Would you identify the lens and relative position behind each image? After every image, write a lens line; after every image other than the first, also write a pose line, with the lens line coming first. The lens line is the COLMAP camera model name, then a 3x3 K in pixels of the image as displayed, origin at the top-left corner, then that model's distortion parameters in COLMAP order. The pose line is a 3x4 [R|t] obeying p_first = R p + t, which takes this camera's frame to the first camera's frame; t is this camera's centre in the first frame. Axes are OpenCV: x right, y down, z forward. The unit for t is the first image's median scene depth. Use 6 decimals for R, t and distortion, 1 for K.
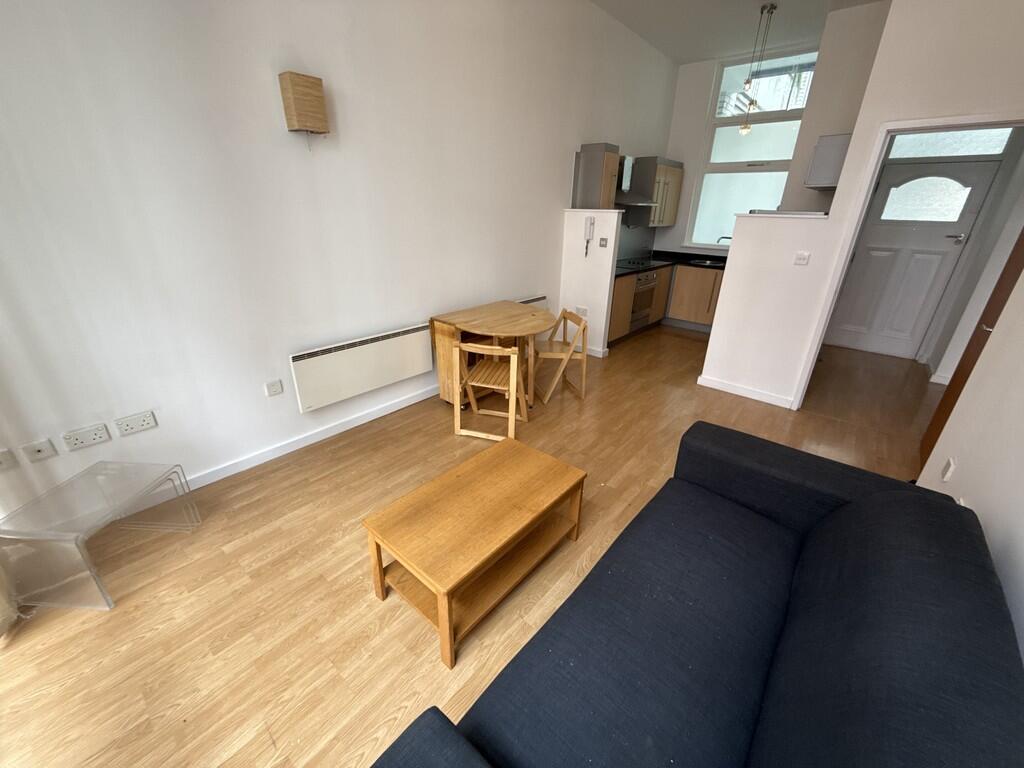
lens RADIAL K [[408.4, 0, 509.6], [0, 408.4, 387.7], [0, 0, 1]] dist [-0.002645, -0.000331]
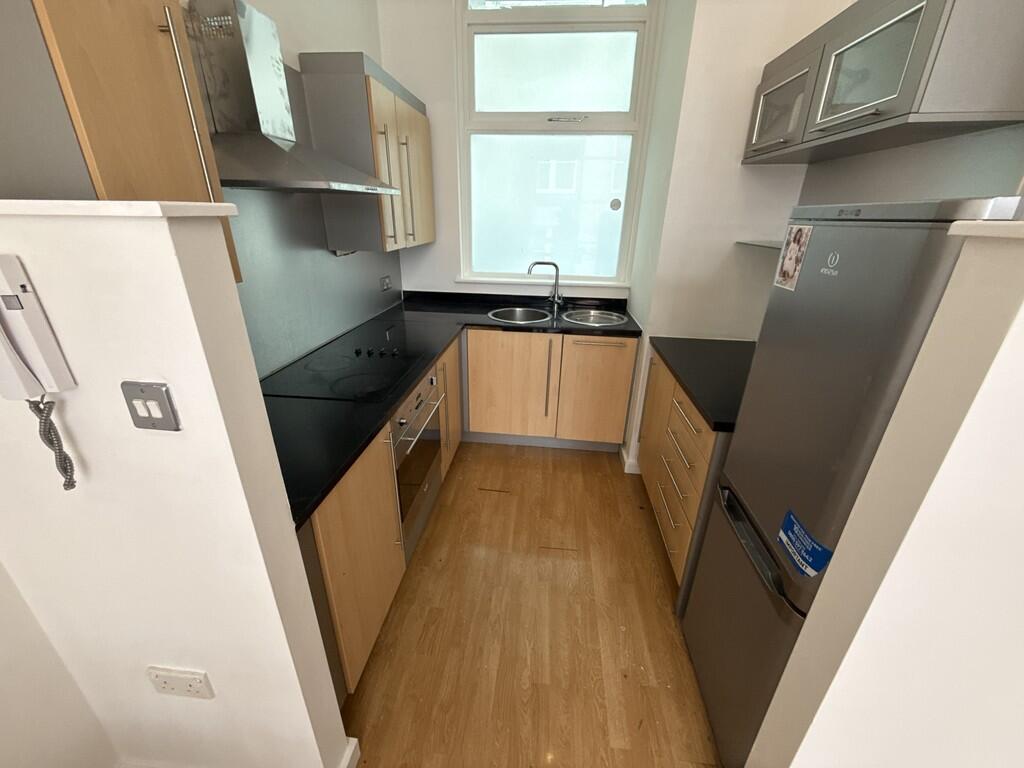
lens RADIAL K [[408.4, 0, 516.0], [0, 408.4, 383.4], [0, 0, 1]] dist [-0.002645, -0.000331]
pose [[0.813870, -0.226781, 0.534963, 0.212988], [0.228780, 0.971390, 0.063735, -0.276187], [-0.534112, 0.070516, 0.842468, 0.634876]]
